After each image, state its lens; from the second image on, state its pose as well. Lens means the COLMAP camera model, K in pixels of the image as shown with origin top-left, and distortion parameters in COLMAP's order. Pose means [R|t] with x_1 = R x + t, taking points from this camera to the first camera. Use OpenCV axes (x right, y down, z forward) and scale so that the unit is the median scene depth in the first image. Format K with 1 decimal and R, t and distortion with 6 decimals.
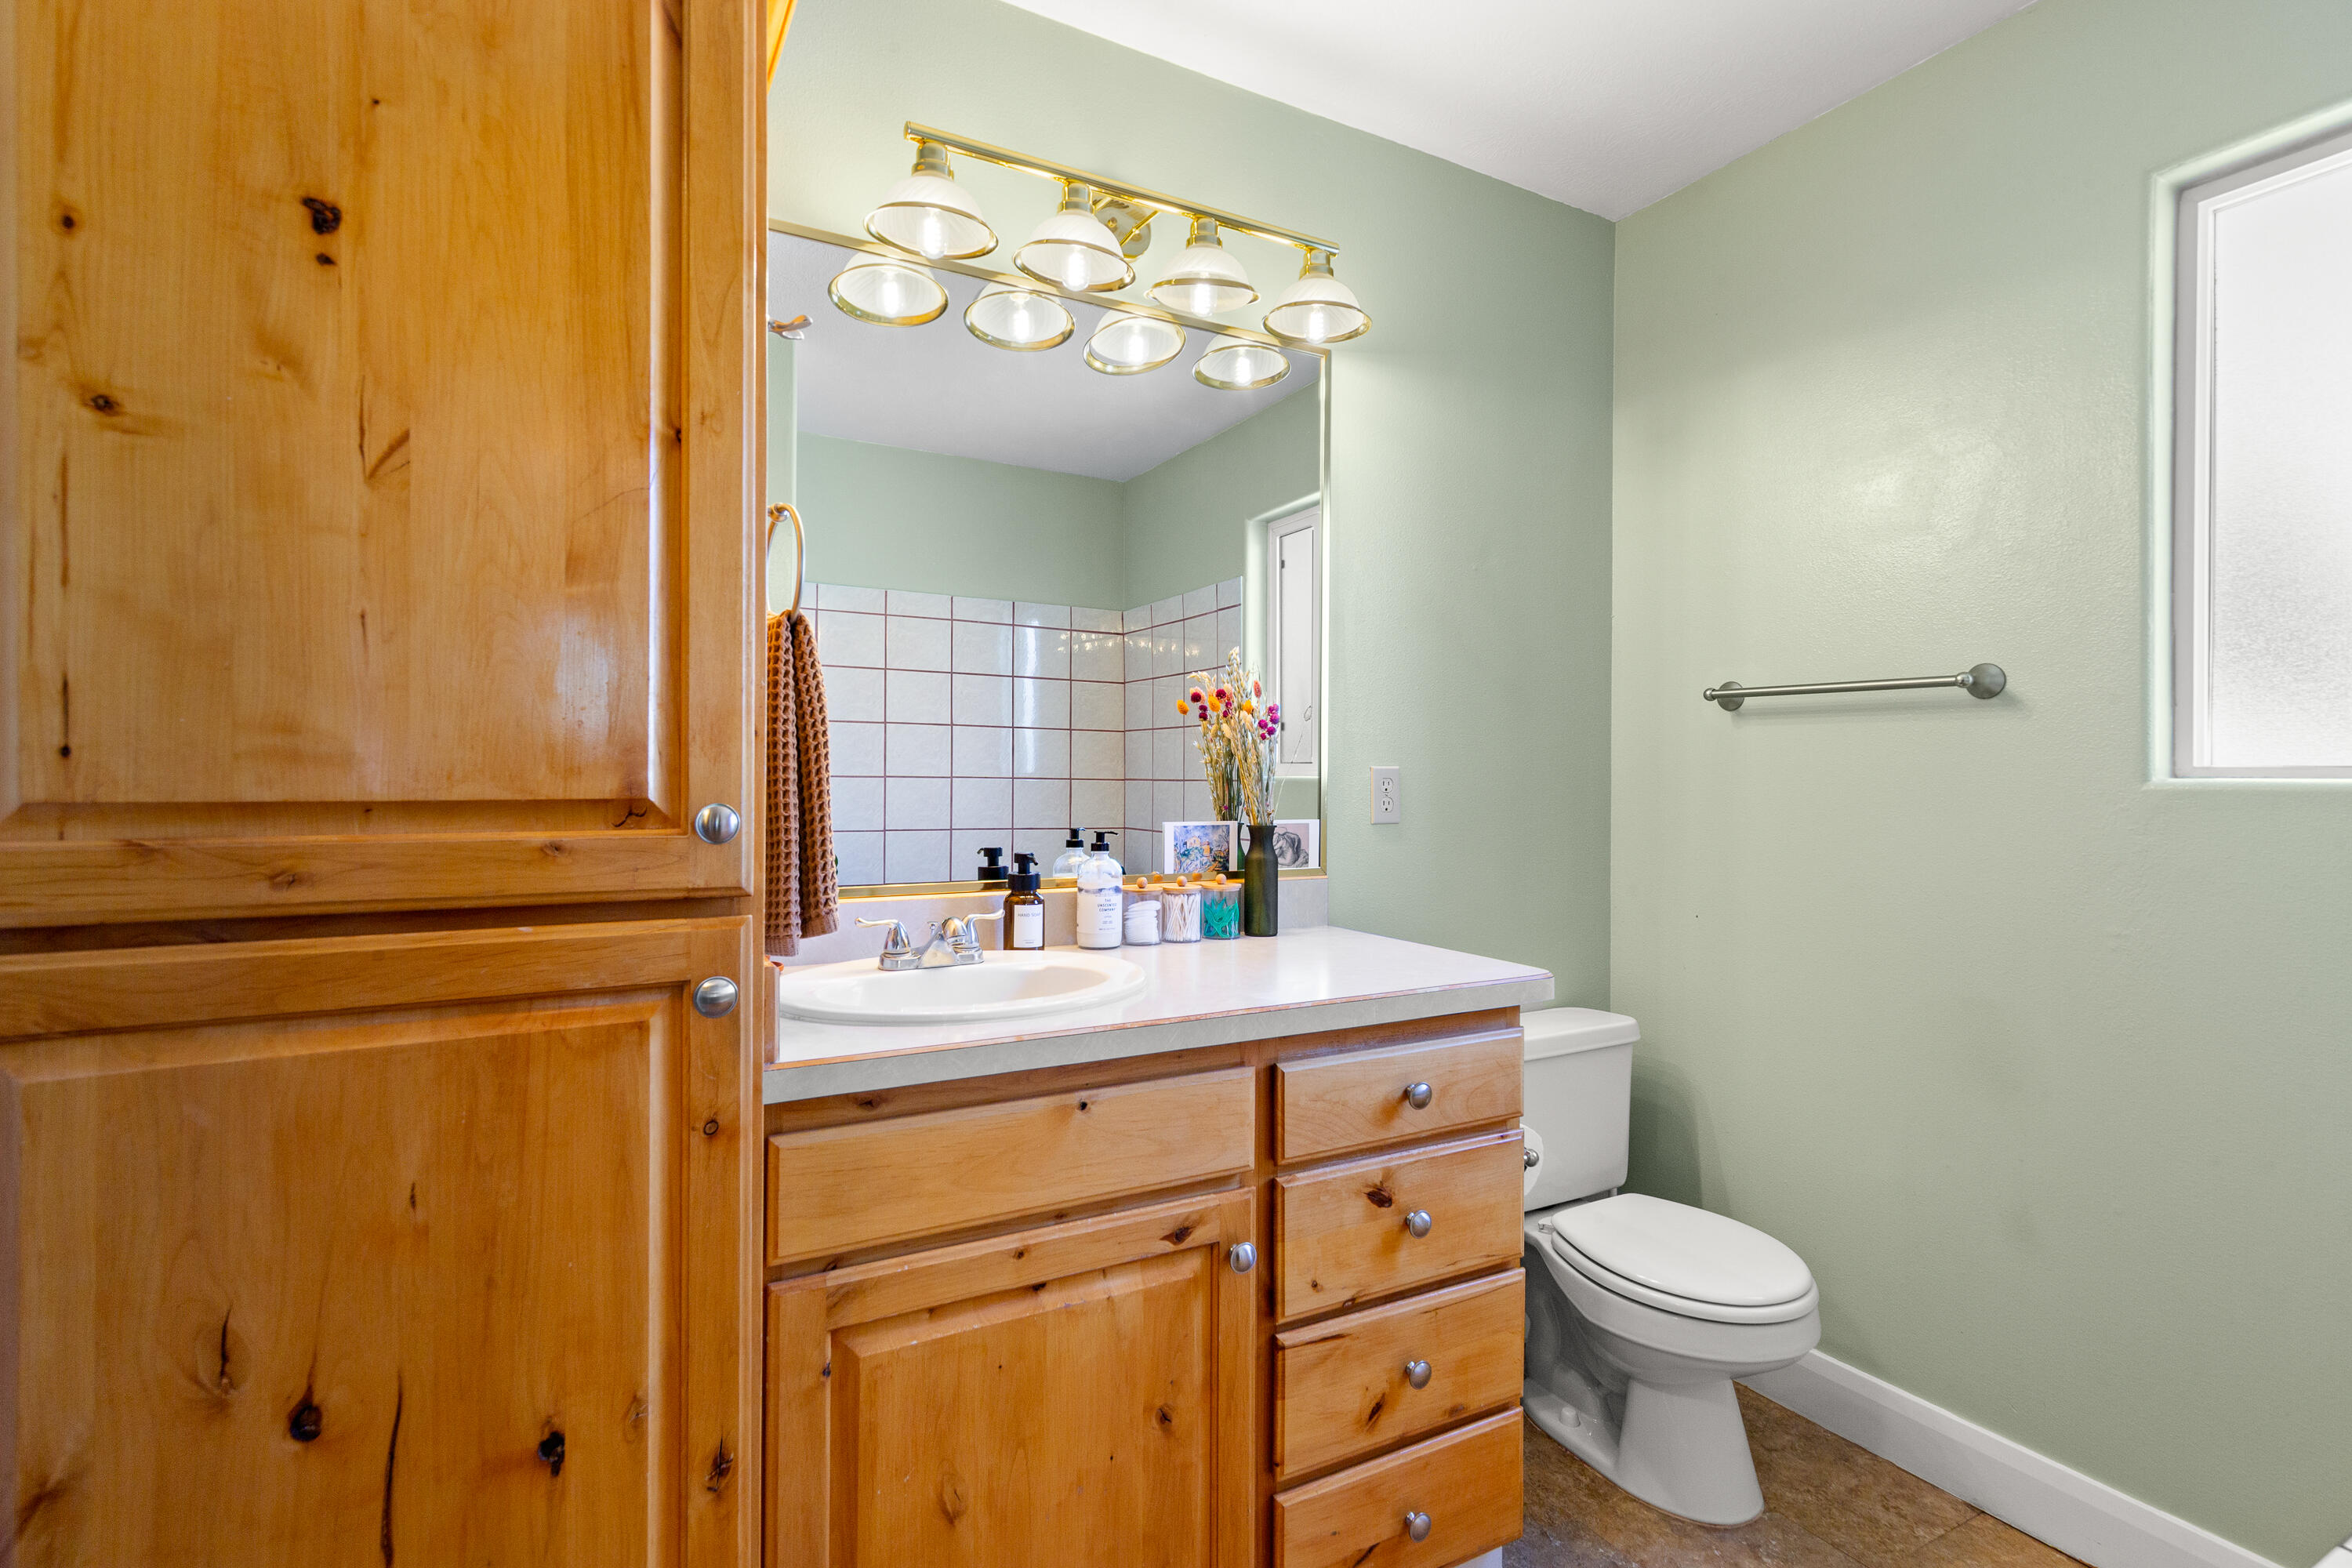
lens RADIAL K [[1110.6, 0, 1178.1], [0, 1110.6, 786.8], [0, 0, 1]] dist [0.017714, -0.000803]
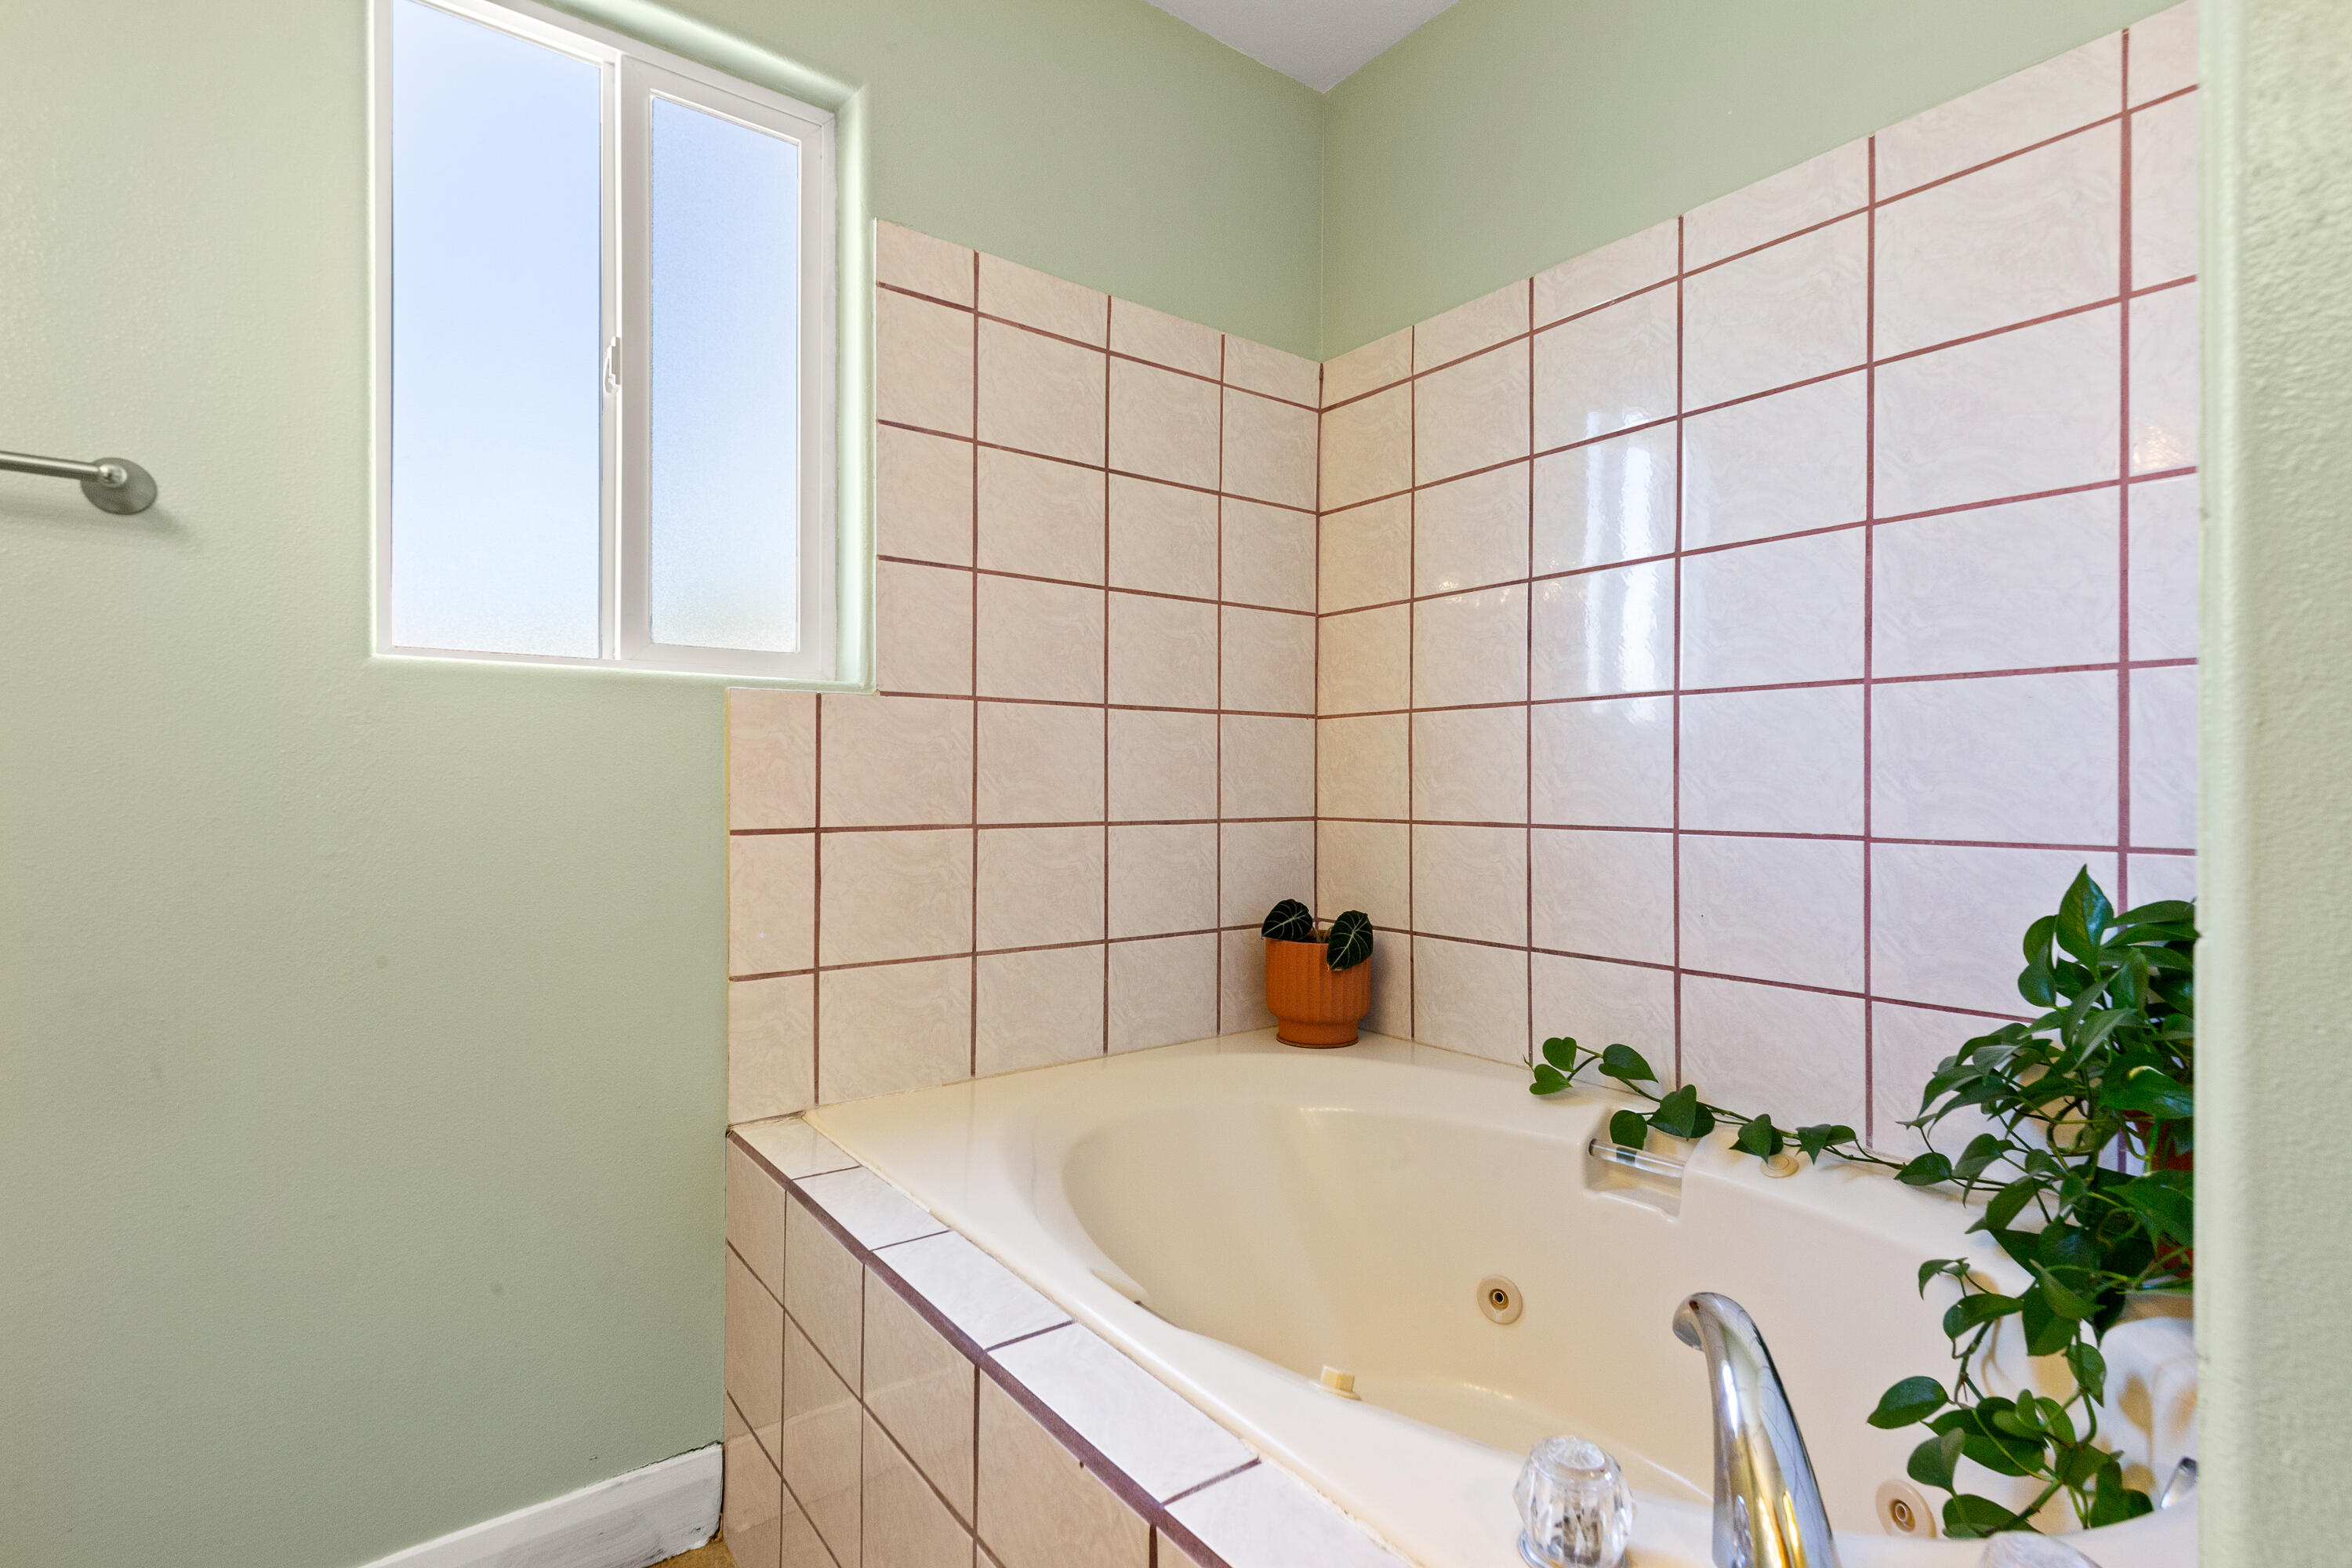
lens RADIAL K [[1110.6, 0, 1177.5], [0, 1110.6, 787.8], [0, 0, 1]] dist [0.017714, -0.000803]
pose [[-0.148217, -0.005196, 0.988941, -0.007891], [-0.005925, 0.999973, 0.004366, 0.073223], [-0.988937, -0.005212, -0.148244, 0.502416]]
